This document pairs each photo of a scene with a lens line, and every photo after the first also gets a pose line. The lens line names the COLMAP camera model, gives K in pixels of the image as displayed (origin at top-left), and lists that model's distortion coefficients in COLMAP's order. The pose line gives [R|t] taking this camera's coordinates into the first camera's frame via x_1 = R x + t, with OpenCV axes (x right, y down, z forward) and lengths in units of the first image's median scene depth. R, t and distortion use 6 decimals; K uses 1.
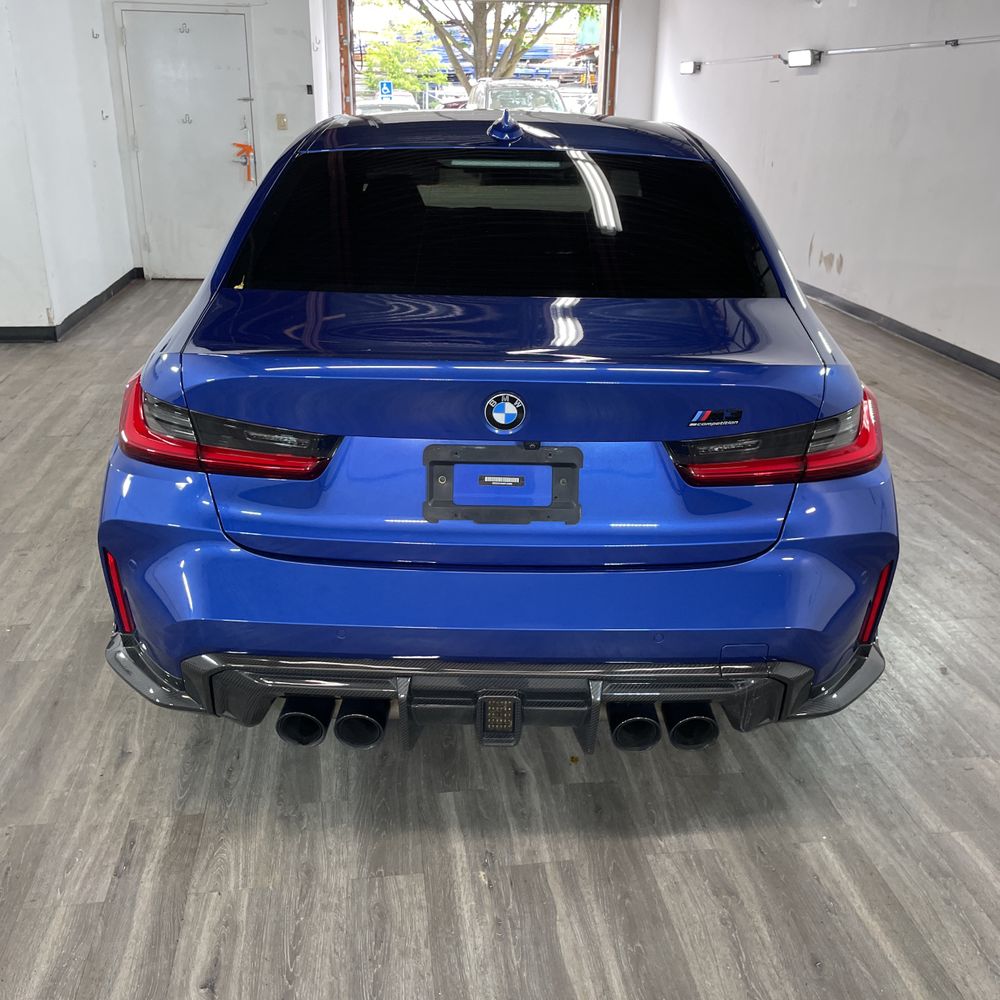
lens RADIAL K [[1017.4, 0, 519.5], [0, 1017.4, 495.5], [0, 0, 1]] dist [0.087294, -0.120053]
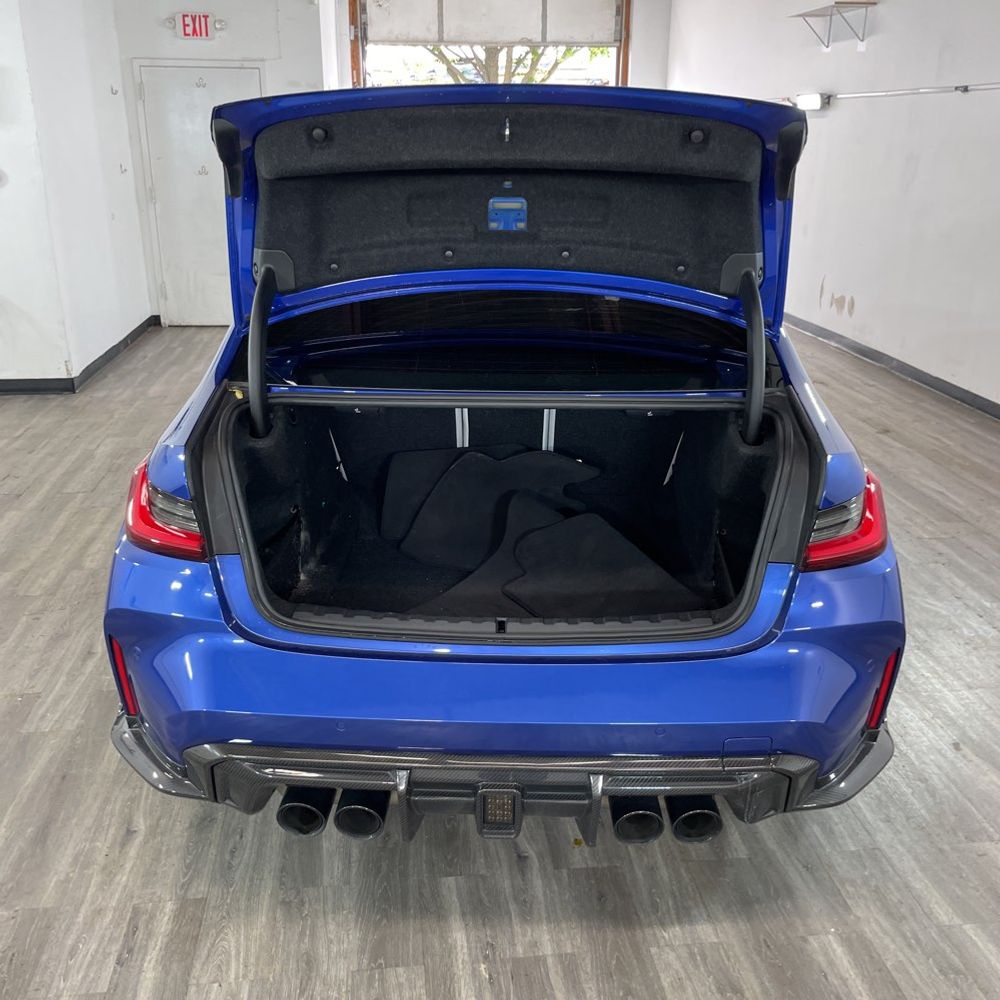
lens RADIAL K [[1017.1, 0, 500.0], [0, 1017.1, 500.0], [0, 0, 1]] dist [0.085362, -0.115866]
pose [[0.999474, -0.002500, -0.032326, 0.011830], [0.001743, 0.999724, -0.023410, -0.051395], [0.032376, 0.023341, 0.999203, -0.001166]]
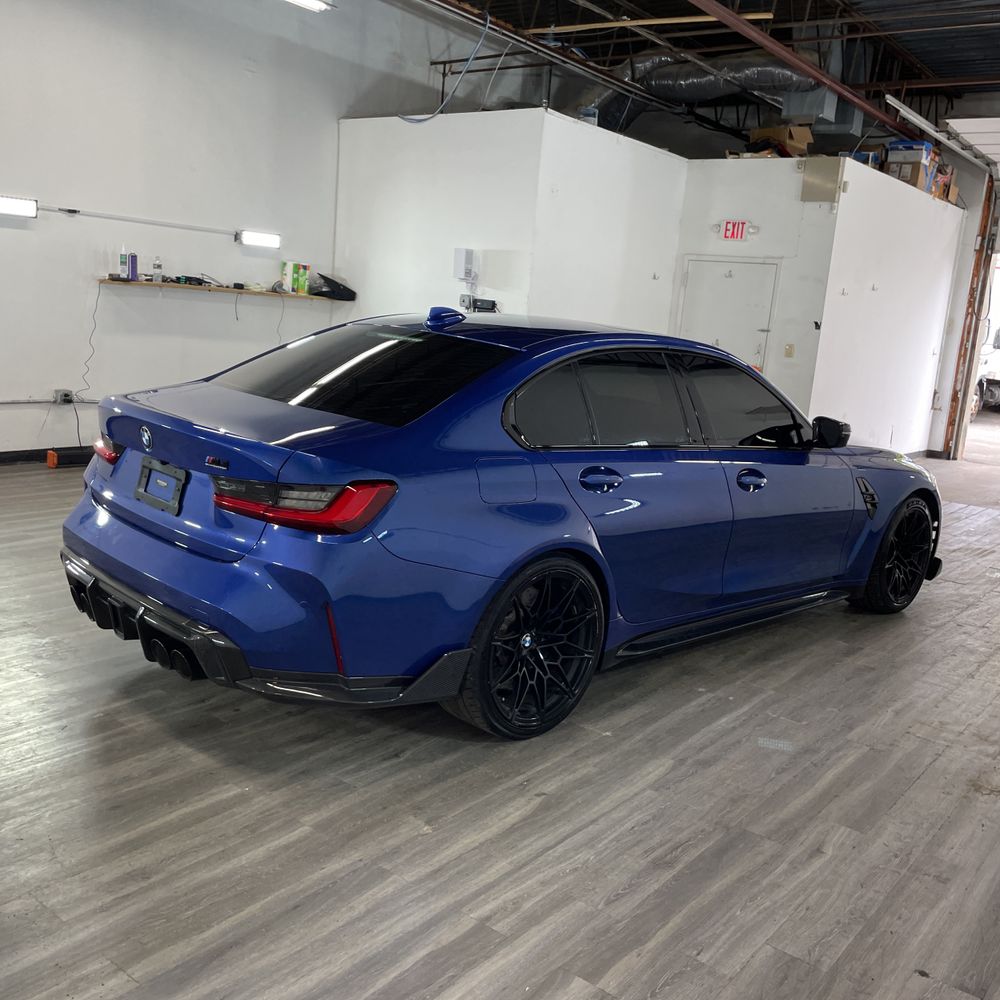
lens RADIAL K [[1012.5, 0, 507.5], [0, 1012.5, 490.6], [0, 0, 1]] dist [0.075843, -0.094520]
pose [[0.690114, 0.173829, -0.702515, 1.343016], [-0.328558, 0.940174, -0.090124, -0.032963], [0.644820, 0.293013, 0.705940, 0.134431]]
